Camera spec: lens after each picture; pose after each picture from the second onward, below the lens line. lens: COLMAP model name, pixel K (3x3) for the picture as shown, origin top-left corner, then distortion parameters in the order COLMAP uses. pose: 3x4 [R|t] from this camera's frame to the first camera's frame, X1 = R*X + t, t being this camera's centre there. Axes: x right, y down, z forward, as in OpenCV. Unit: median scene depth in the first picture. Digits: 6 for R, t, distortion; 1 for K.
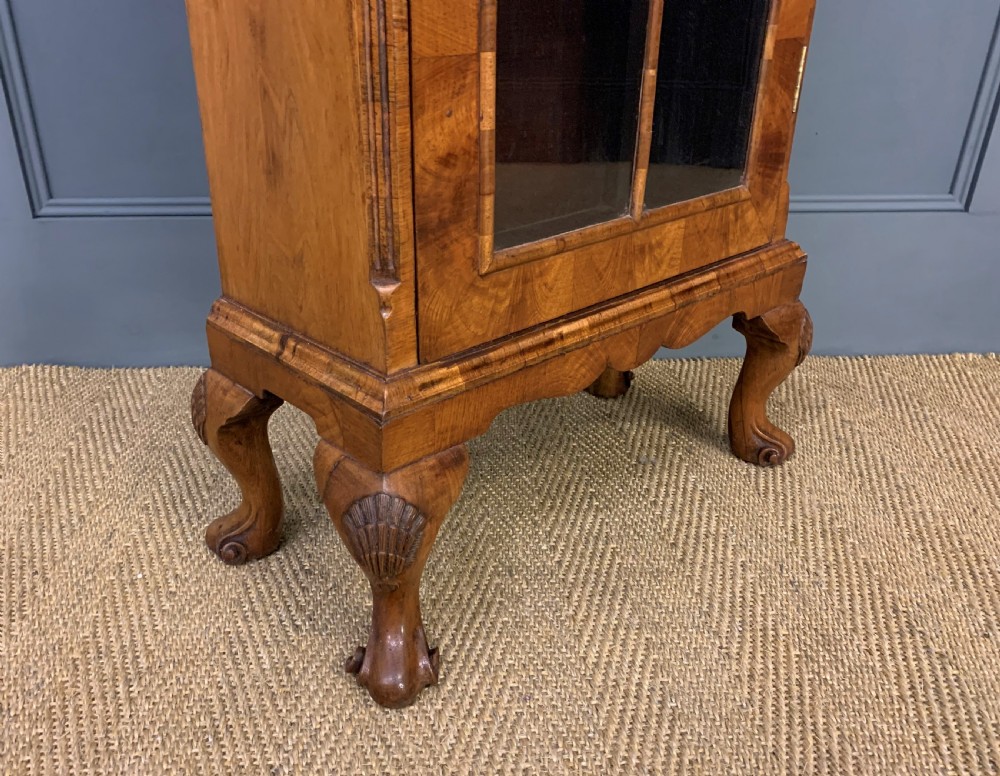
lens RADIAL K [[842.9, 0, 460.6], [0, 842.9, 414.2], [0, 0, 1]] dist [0.077205, -0.080223]
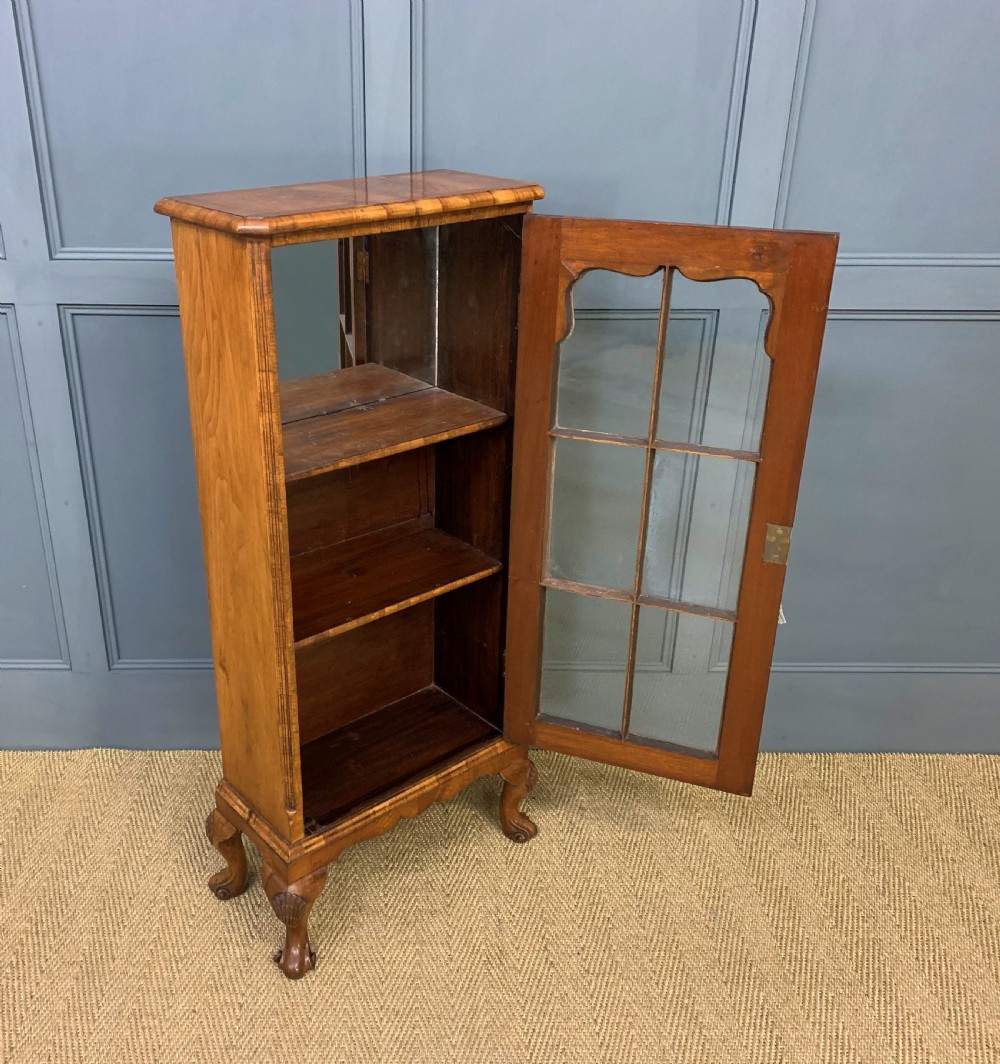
lens RADIAL K [[1116.6, 0, 439.8], [0, 1116.6, 529.5], [0, 0, 1]] dist [0.062629, 0.000000]
pose [[0.998792, 0.024692, -0.042482, 0.380999], [-0.025230, 0.999608, -0.012173, -0.769988], [0.042165, 0.013230, 0.999023, -1.869613]]
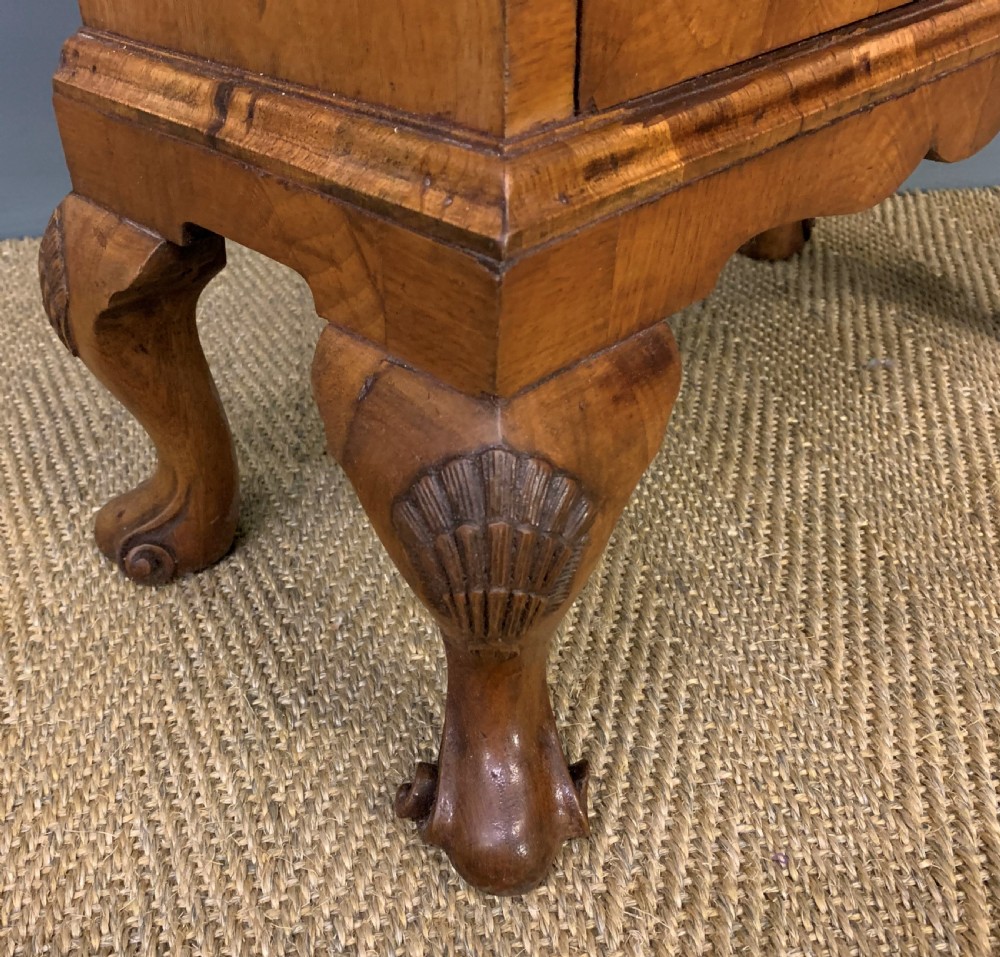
lens RADIAL K [[1036.7, 0, 425.5], [0, 1036.7, 475.4], [0, 0, 1]] dist [0.031681, 0.000000]
pose [[0.999360, -0.035212, -0.006344, -0.103331], [0.035750, 0.989922, 0.137030, 0.031707], [0.001455, -0.137169, 0.990547, 0.423634]]
